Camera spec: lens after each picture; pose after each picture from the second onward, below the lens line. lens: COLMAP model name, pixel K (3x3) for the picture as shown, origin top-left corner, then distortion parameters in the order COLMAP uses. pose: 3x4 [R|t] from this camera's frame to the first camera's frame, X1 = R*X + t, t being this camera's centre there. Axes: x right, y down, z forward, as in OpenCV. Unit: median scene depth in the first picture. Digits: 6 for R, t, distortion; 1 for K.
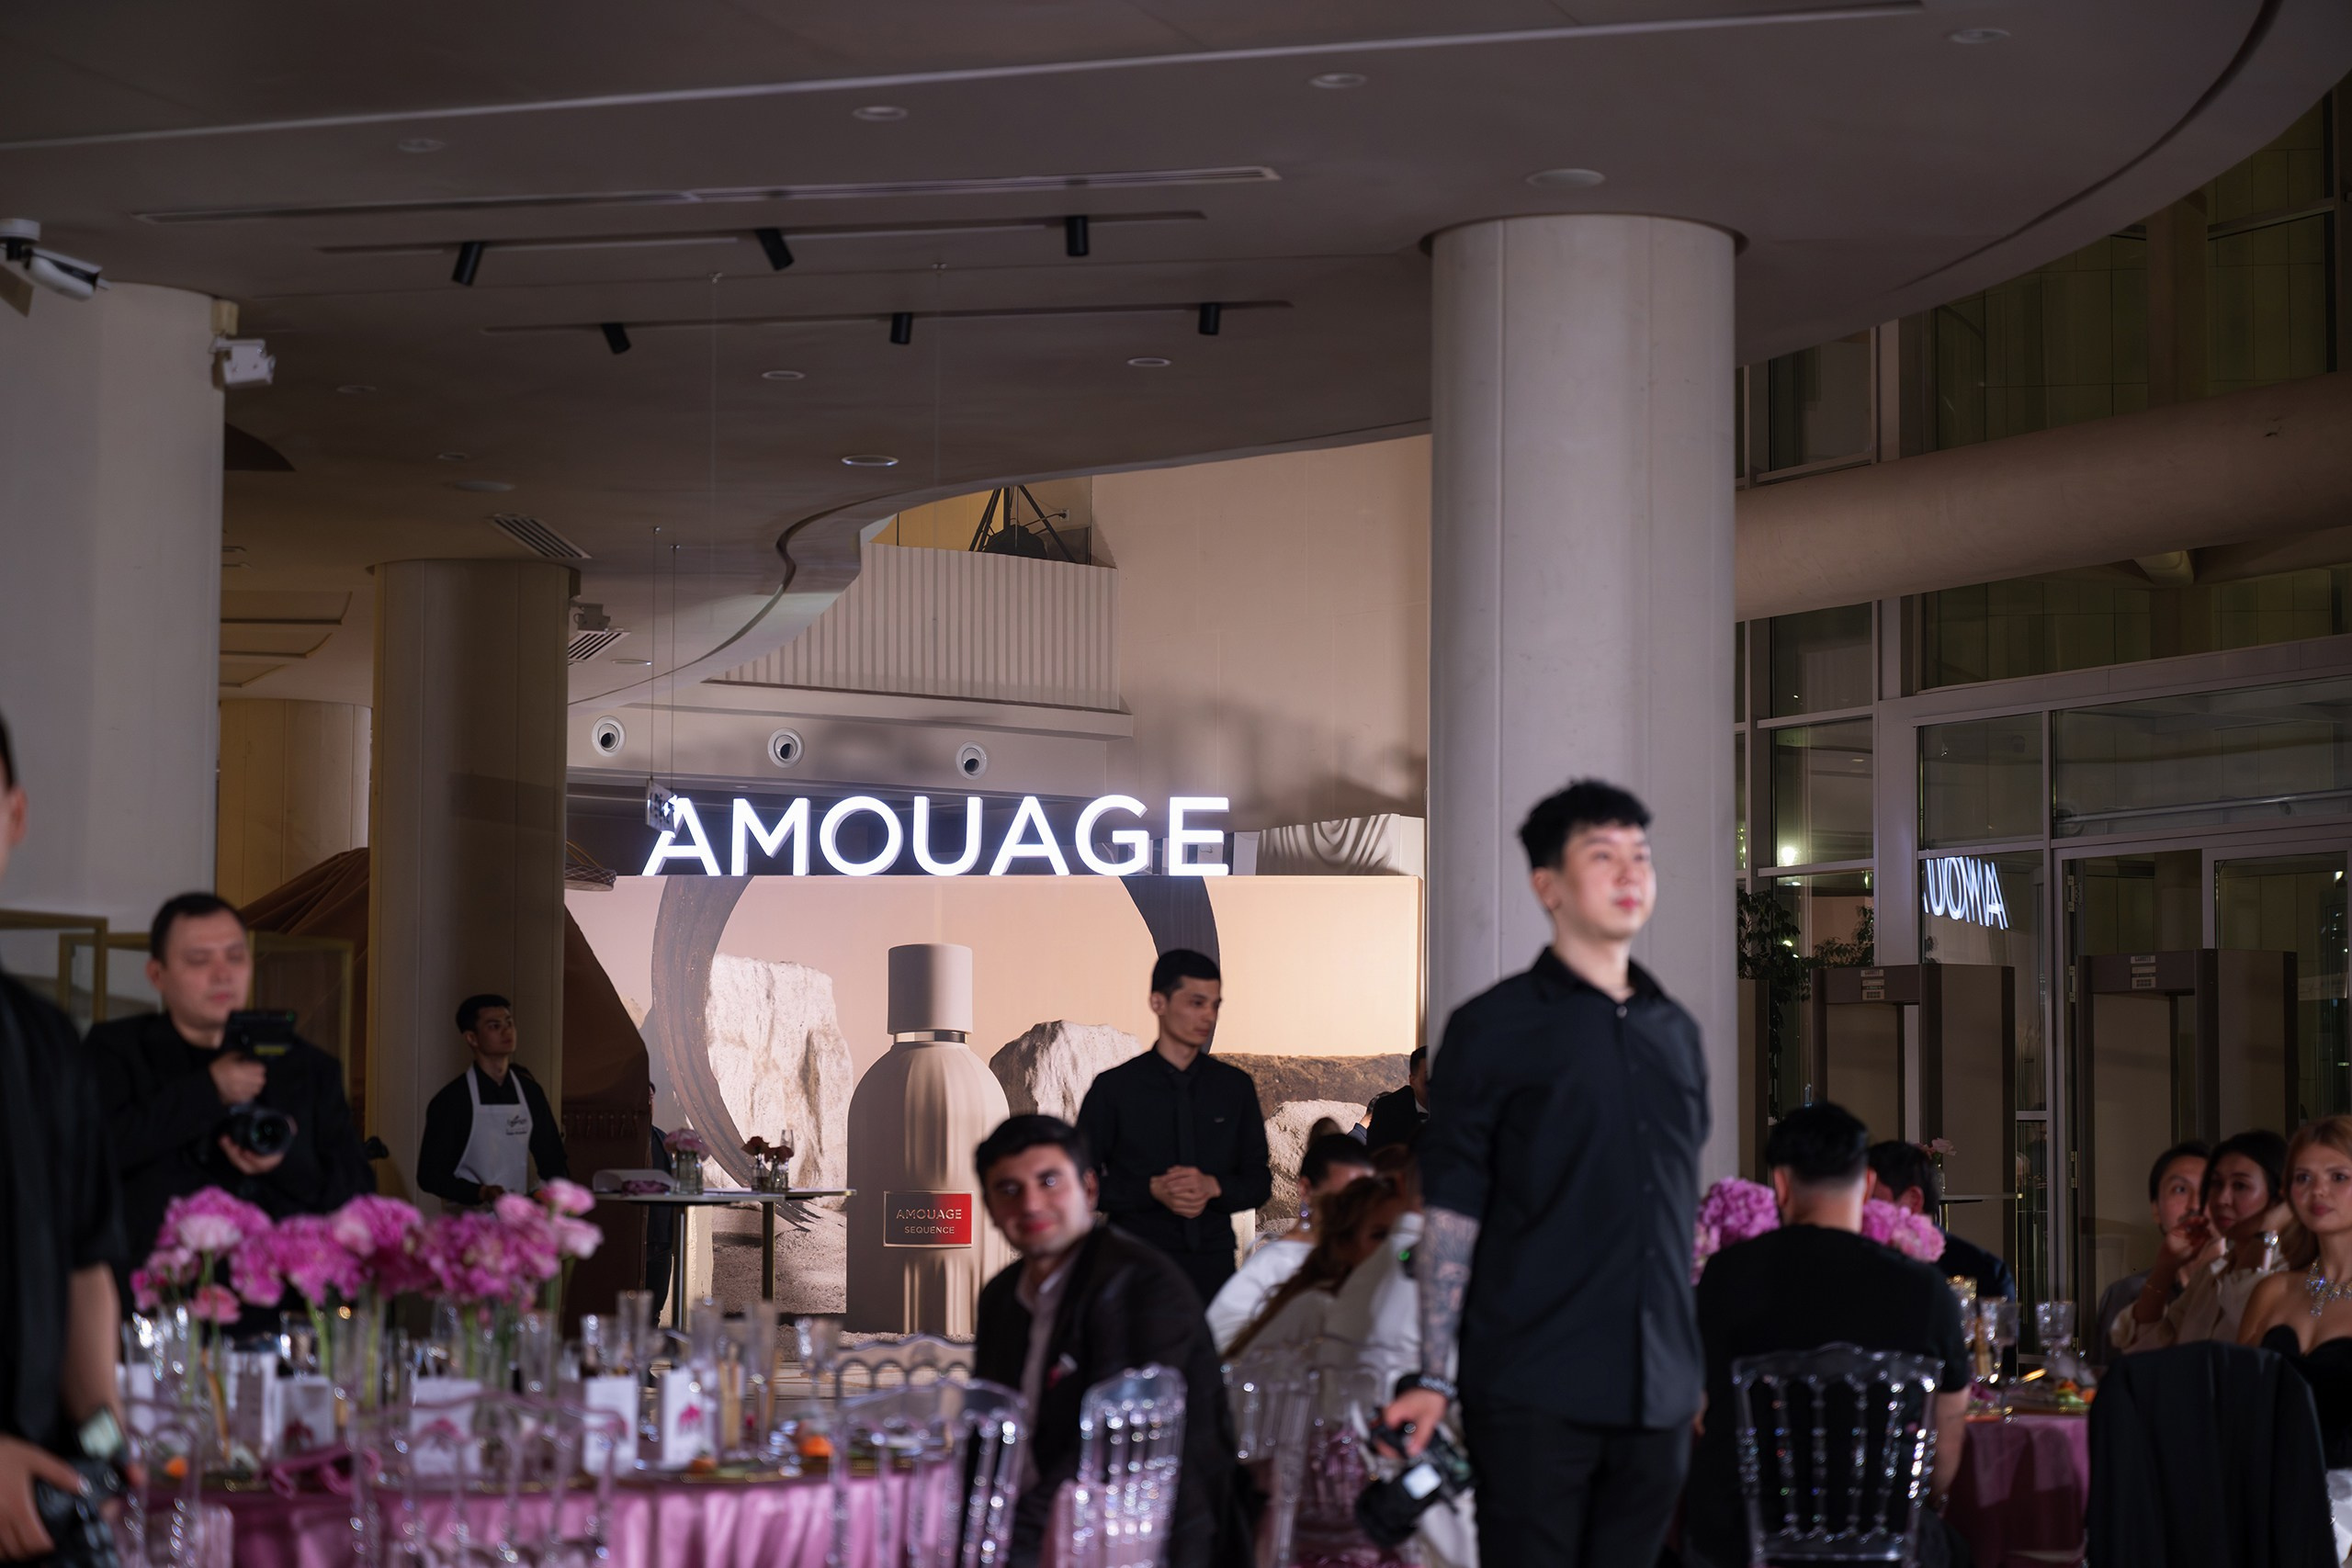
lens RADIAL K [[4974.9, 0, 1173.9], [0, 4974.9, 783.7], [0, 0, 1]] dist [0.010899, -0.073321]
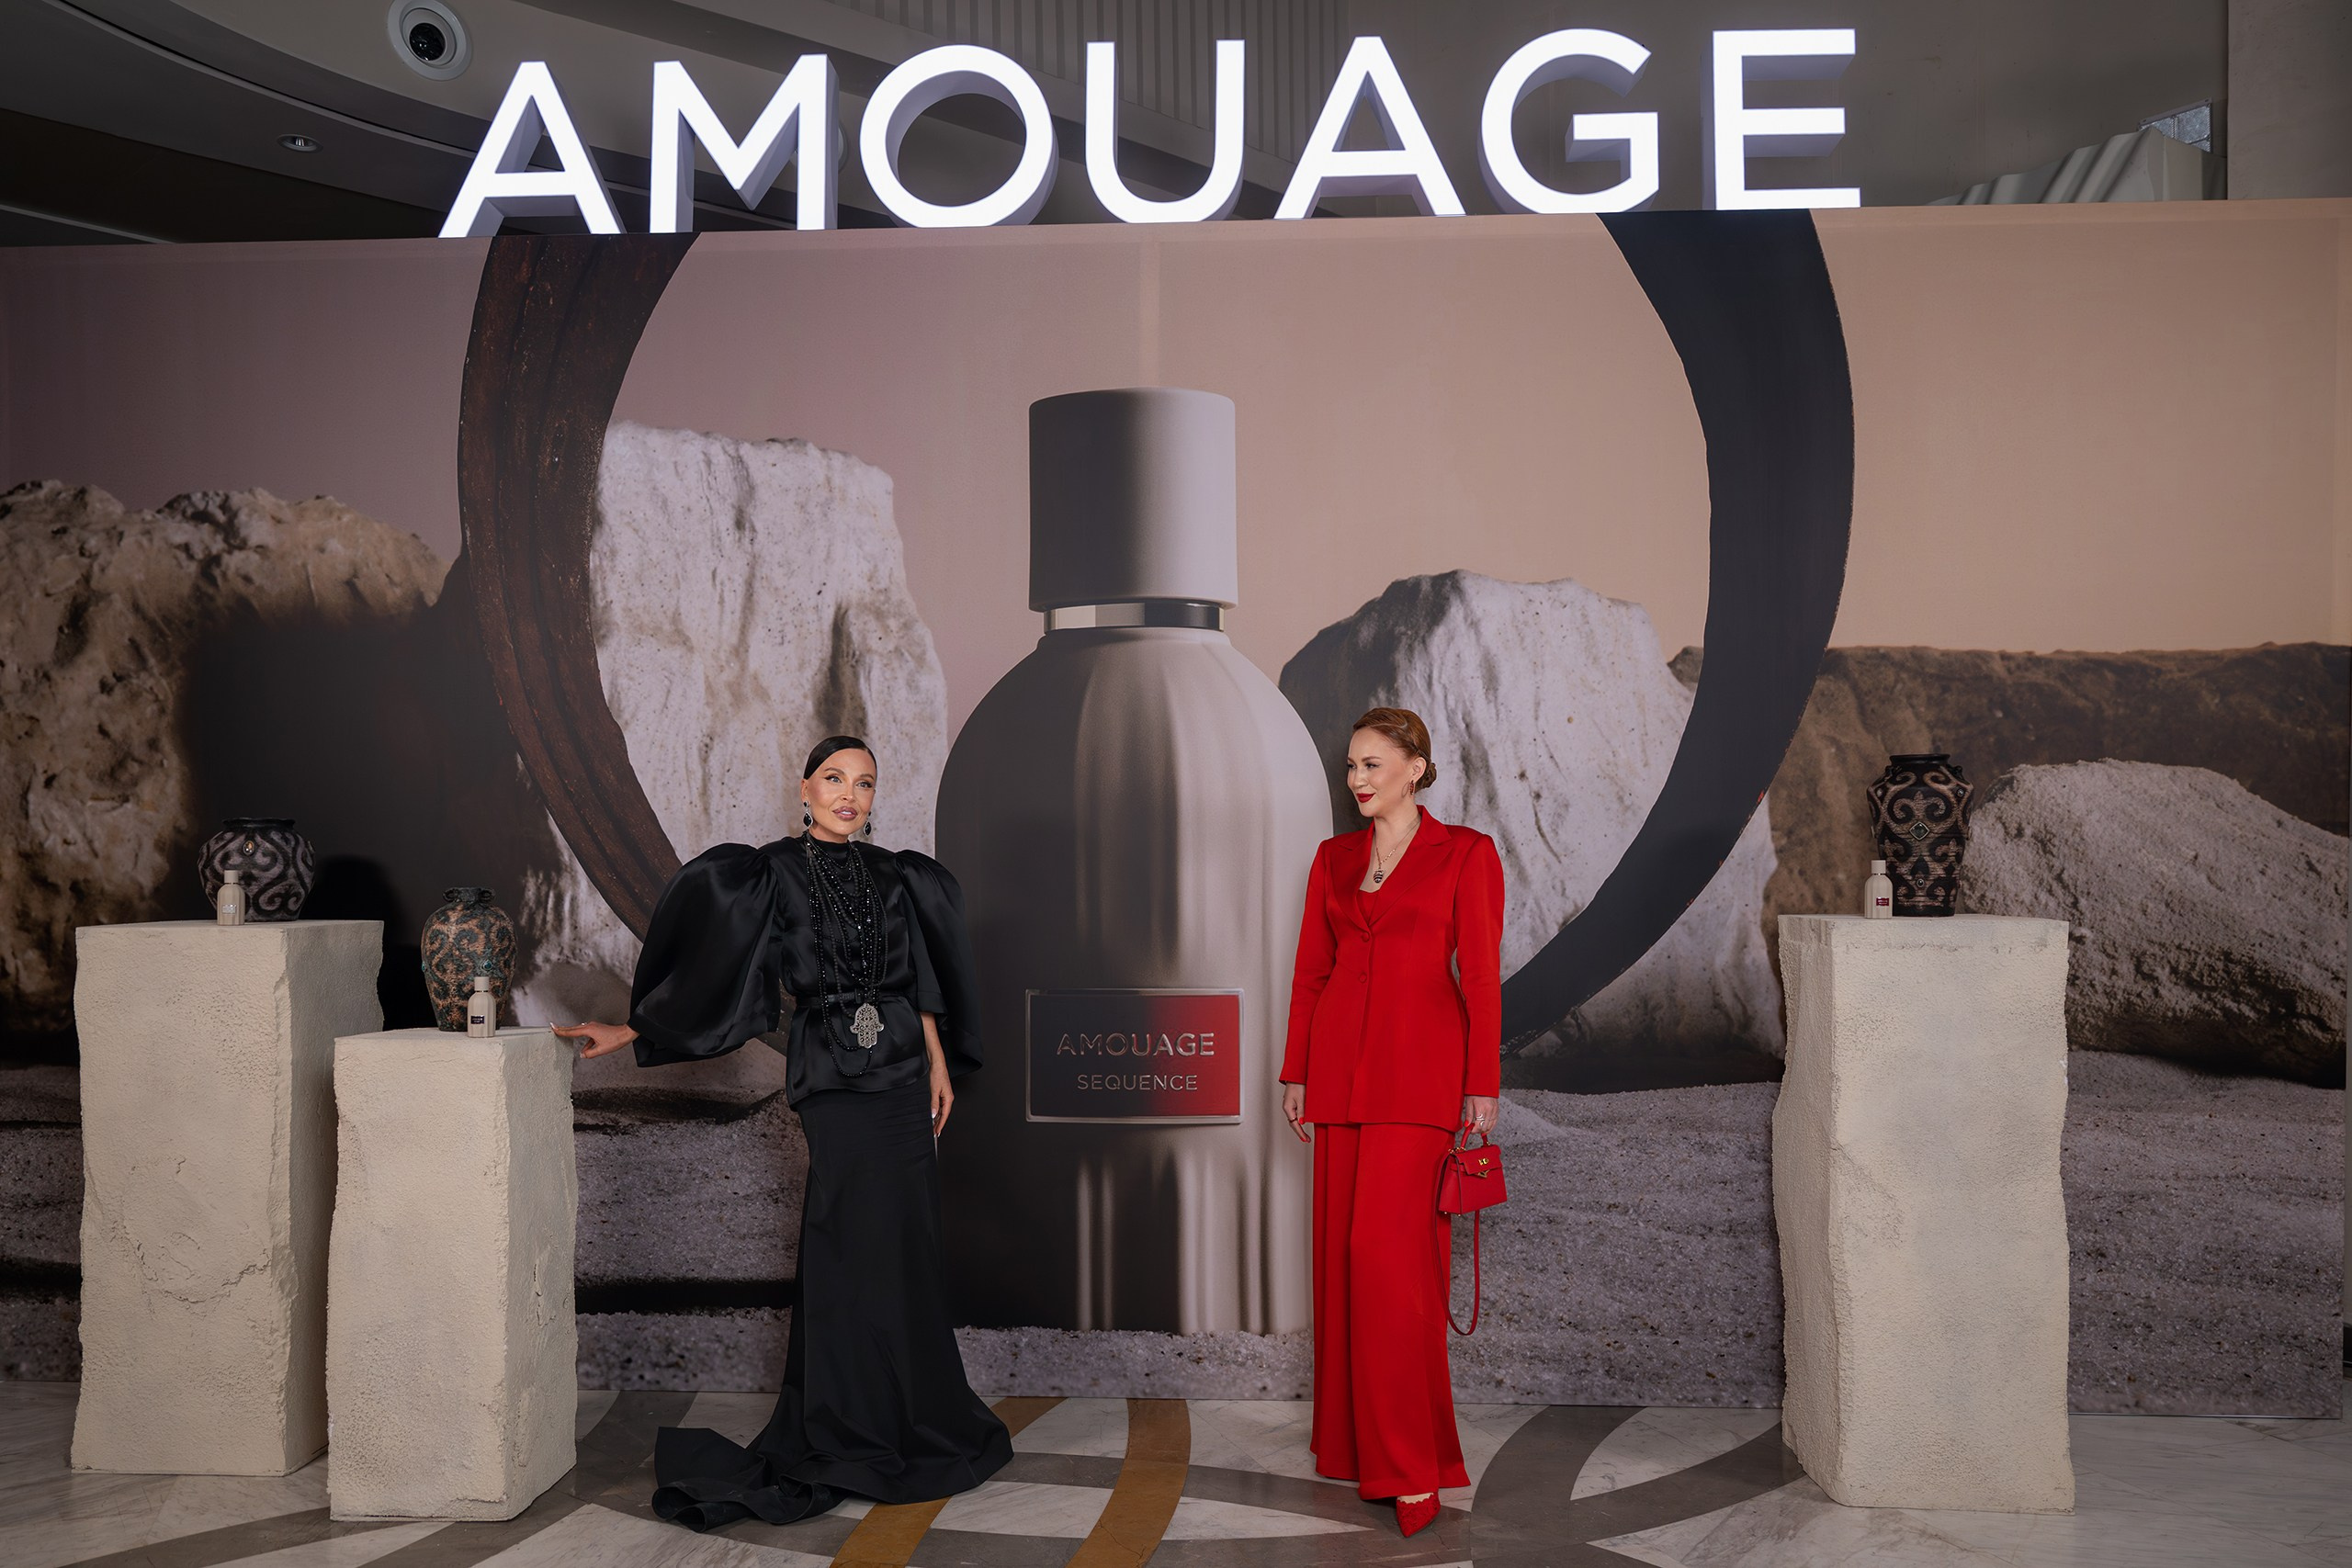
lens RADIAL K [[1794.2, 0, 1153.6], [0, 1794.2, 862.7], [0, 0, 1]] dist [-0.003982, 0.010719]
pose [[0.998907, -0.009278, 0.045806, -0.054229], [0.005232, 0.996134, 0.087688, 0.058097], [-0.046442, -0.087353, 0.995094, 0.848657]]
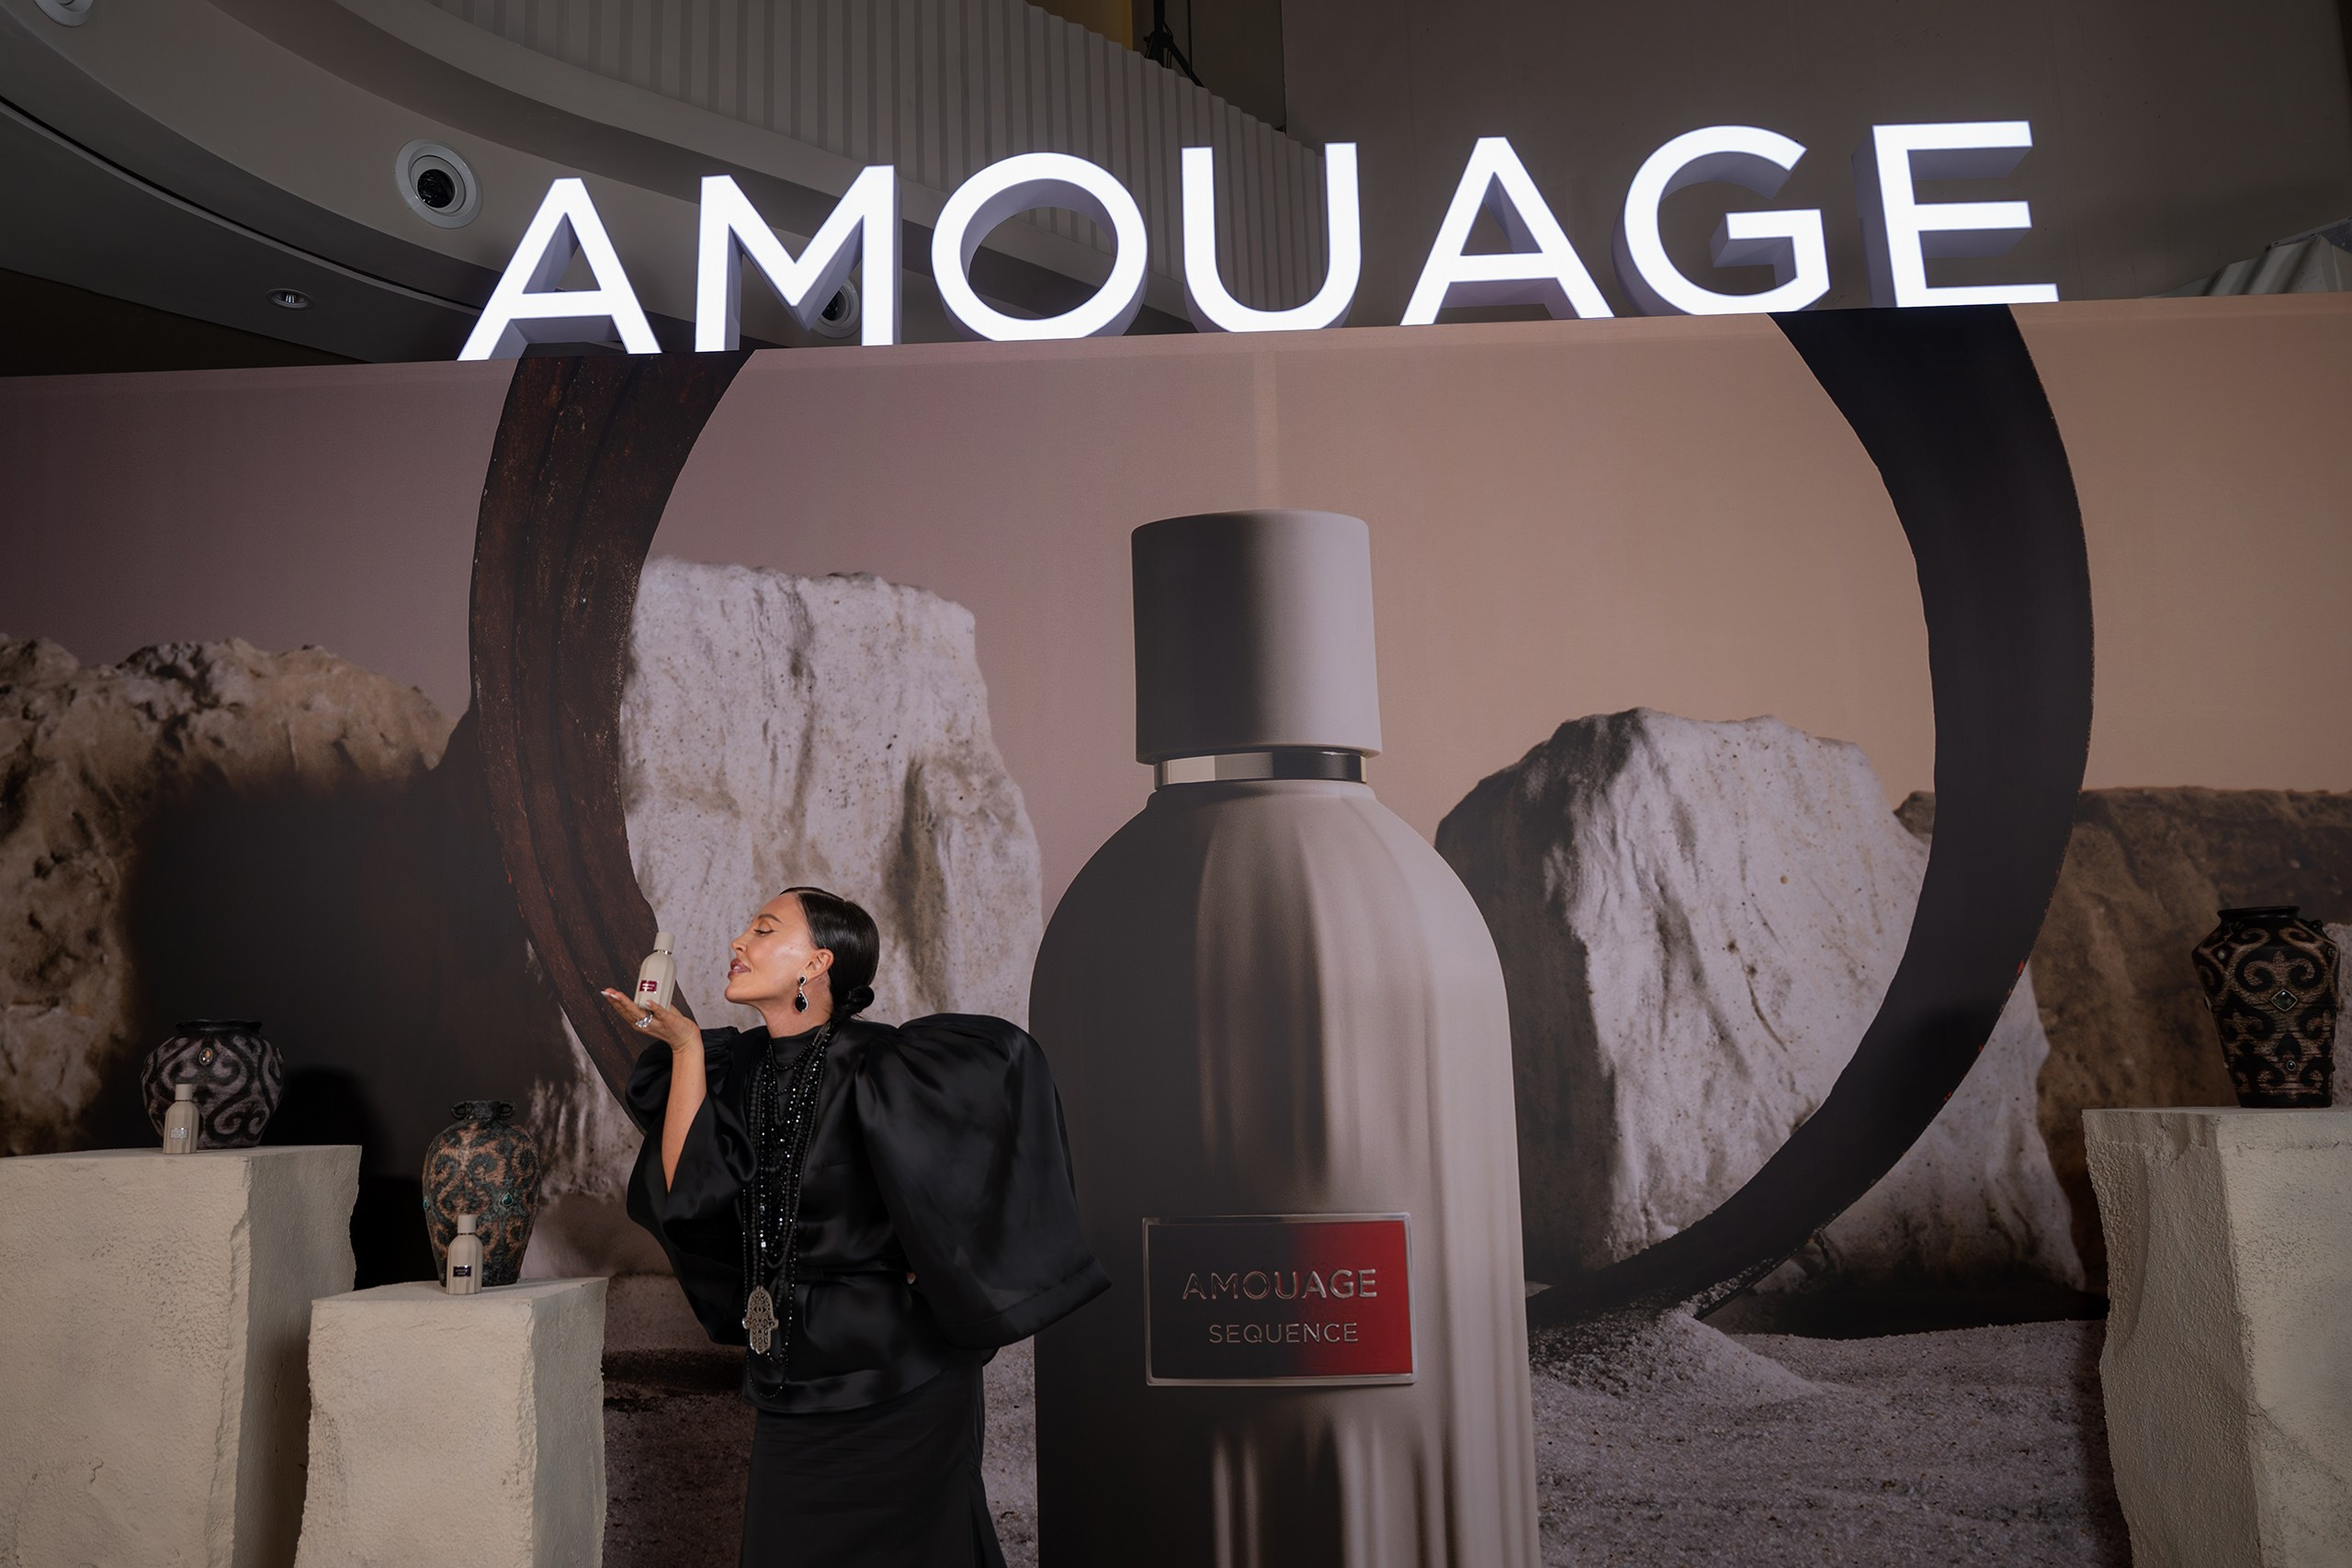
lens RADIAL K [[1741.2, 0, 1051.3], [0, 1741.2, 794.7], [0, 0, 1]] dist [-0.001265, 0.006080]
pose [[0.998269, -0.016369, 0.056490, -0.070523], [0.020529, 0.997057, -0.073868, 0.061497], [-0.055115, 0.074900, 0.995667, 0.876671]]
